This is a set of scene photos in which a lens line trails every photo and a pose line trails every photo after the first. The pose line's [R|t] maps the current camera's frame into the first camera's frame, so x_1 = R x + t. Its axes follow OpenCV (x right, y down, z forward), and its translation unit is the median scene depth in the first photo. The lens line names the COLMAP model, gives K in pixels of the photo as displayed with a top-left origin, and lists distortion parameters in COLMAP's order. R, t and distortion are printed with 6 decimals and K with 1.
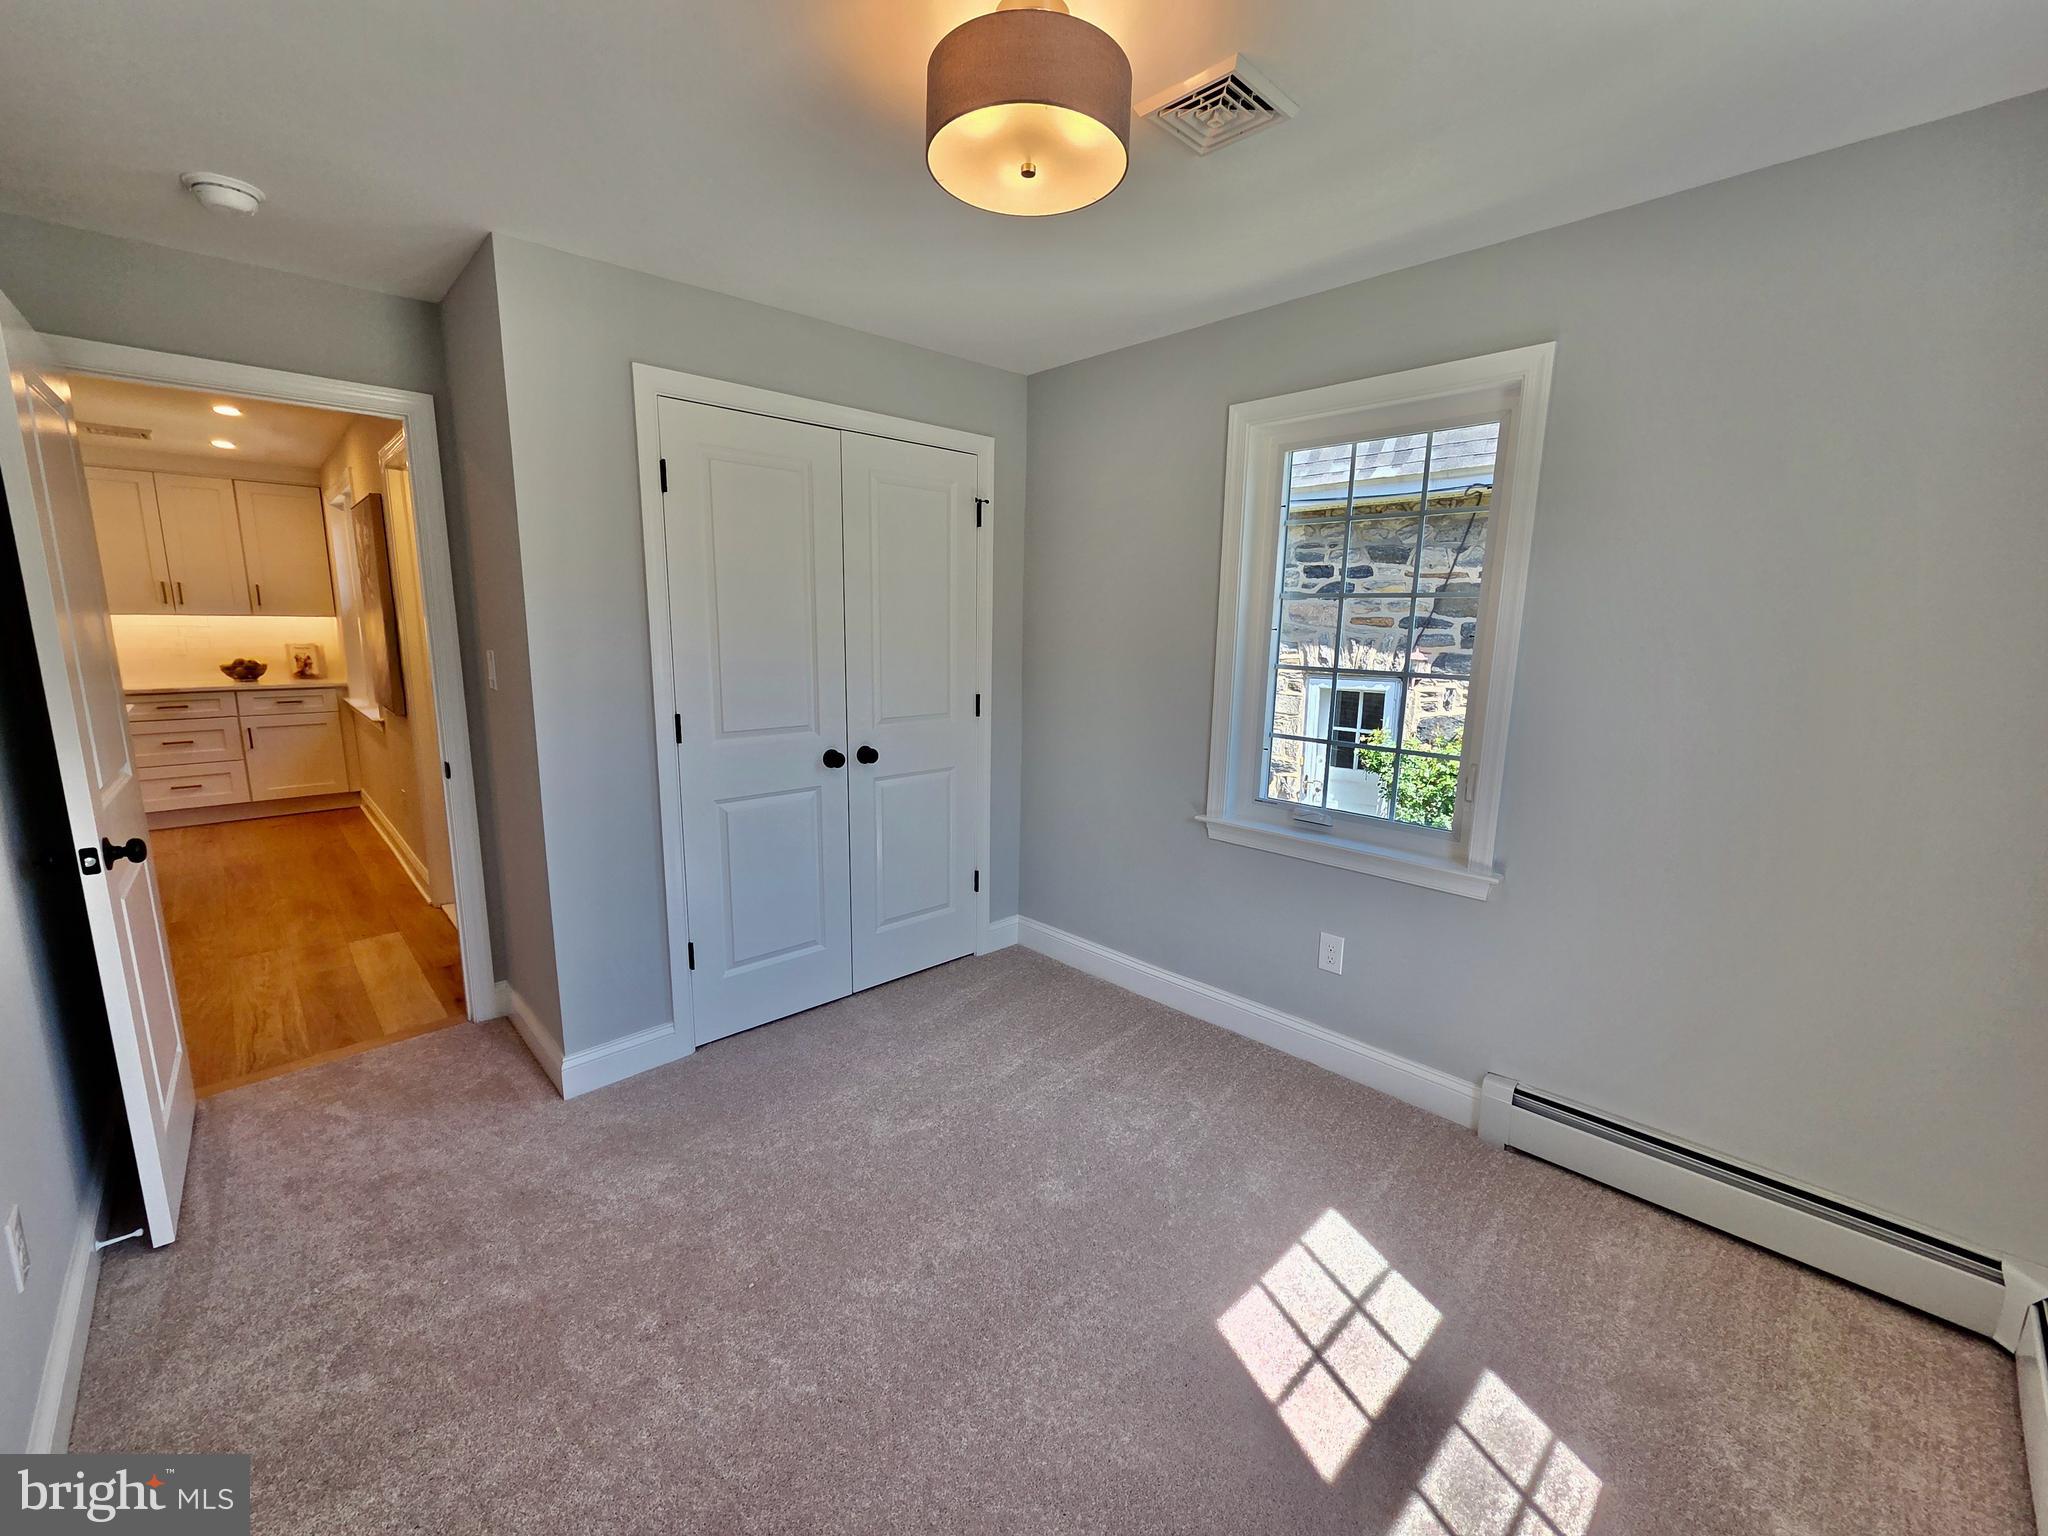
lens RADIAL K [[838.6, 0, 1012.6], [0, 838.6, 775.2], [0, 0, 1]] dist [0.002527, -0.000407]
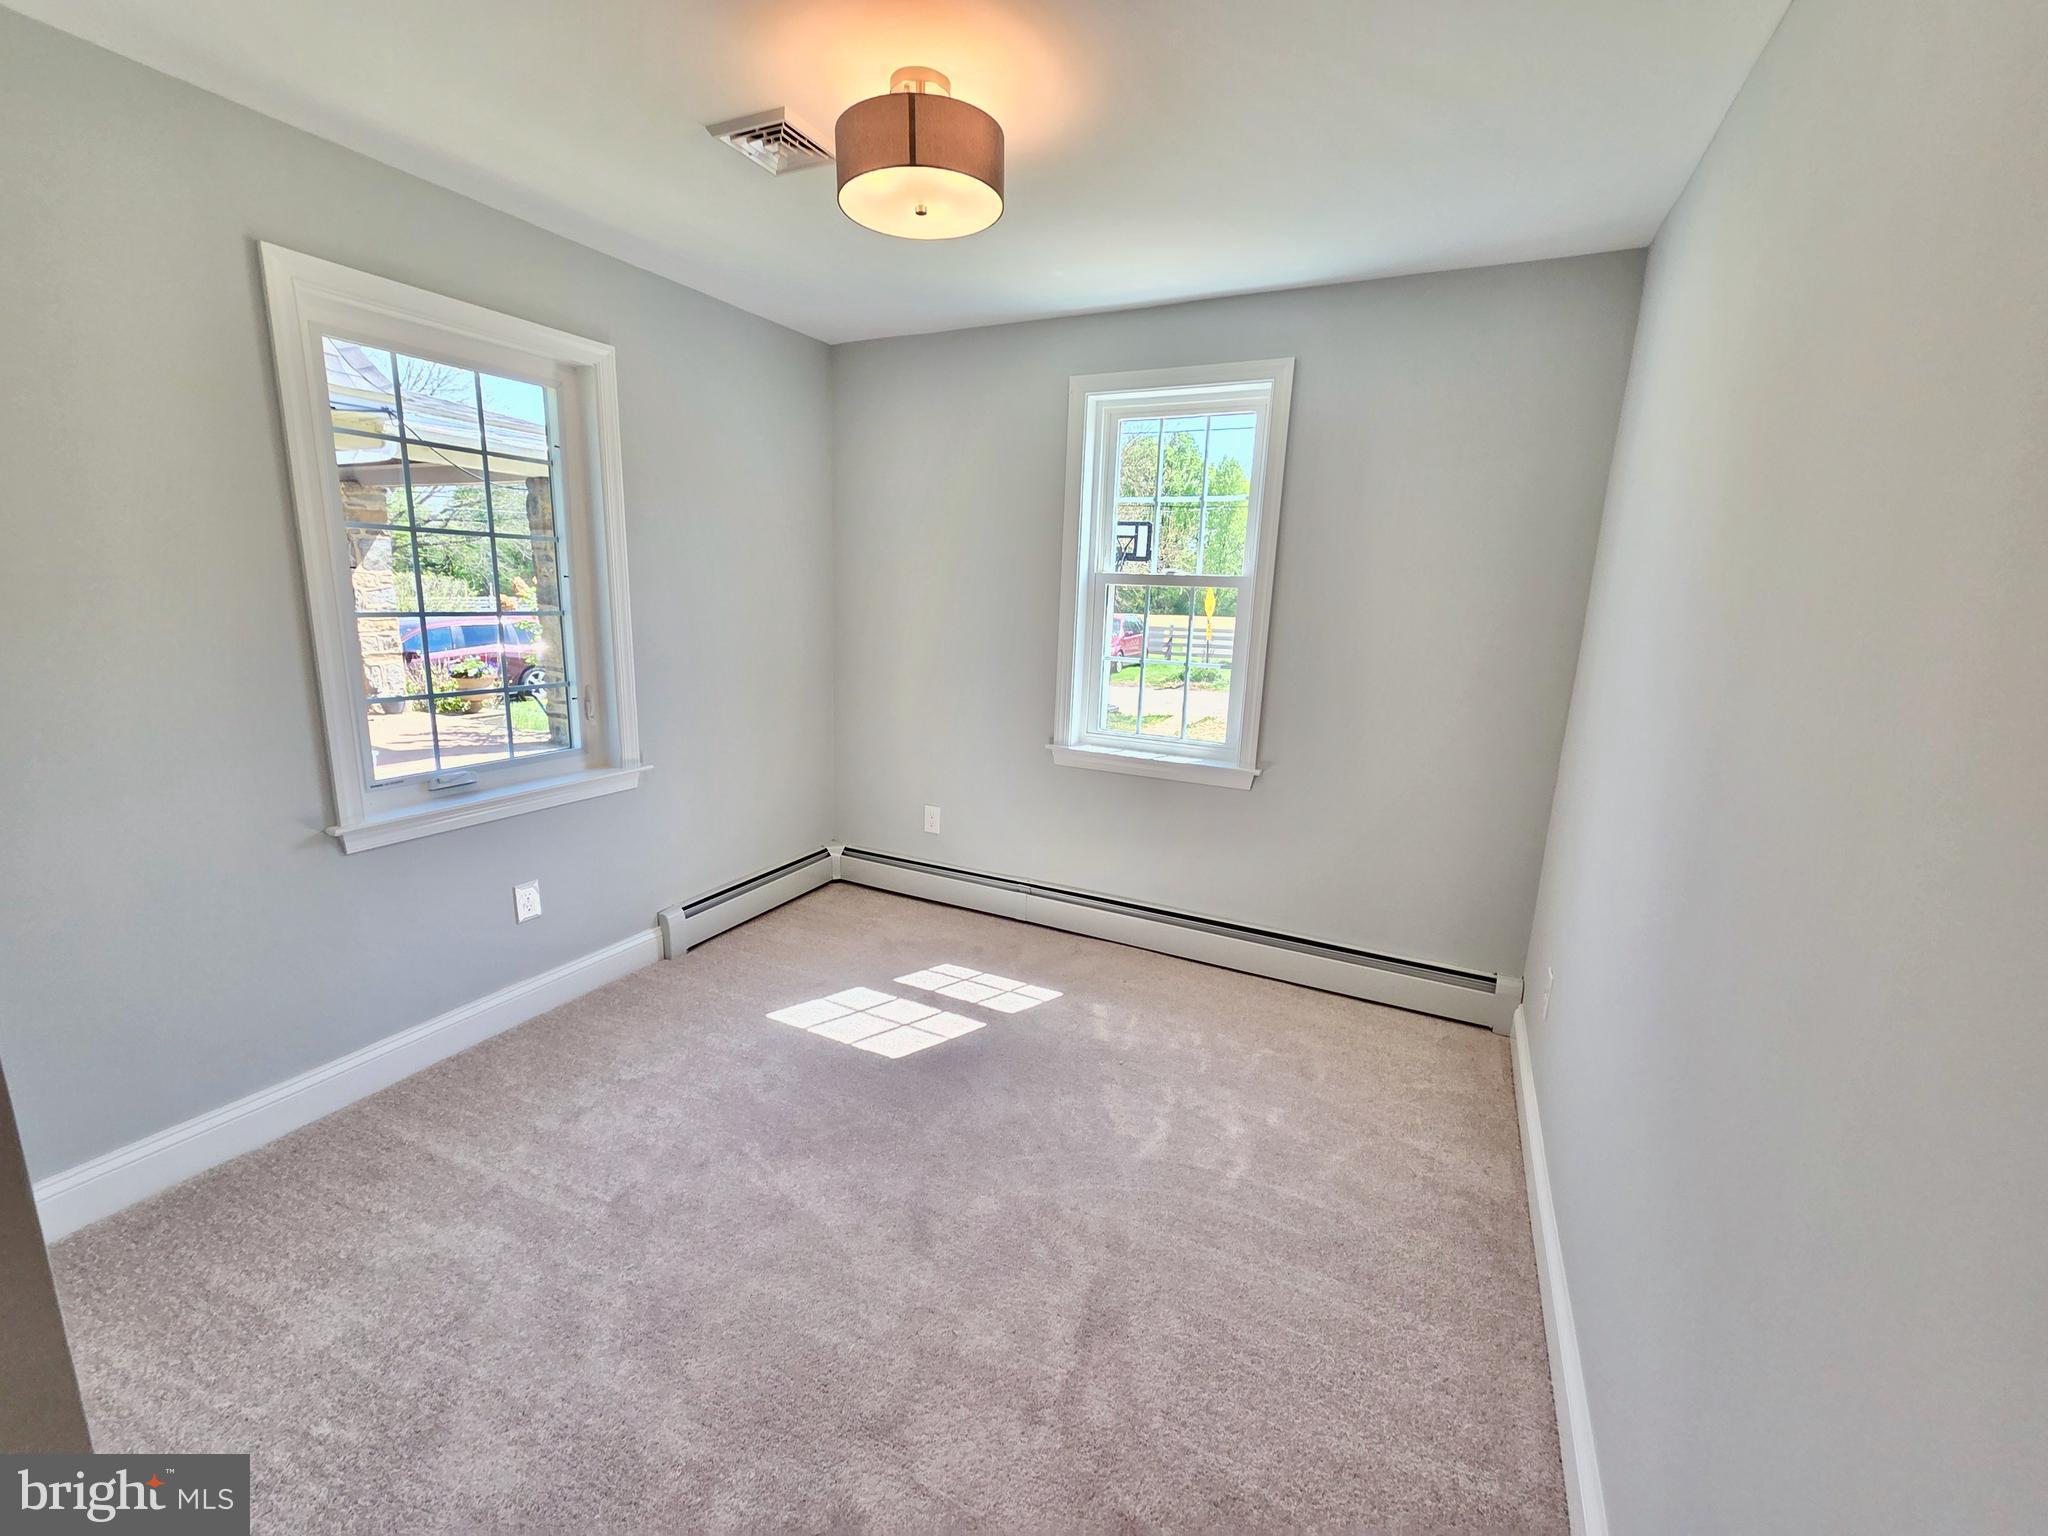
lens RADIAL K [[836.5, 0, 1012.6], [0, 836.5, 774.7], [0, 0, 1]] dist [0.000739, 0.000270]
pose [[-0.327758, -0.234029, 0.915317, -0.754242], [0.133626, 0.947610, 0.290135, -0.155512], [-0.935264, 0.217405, -0.279315, 0.786155]]
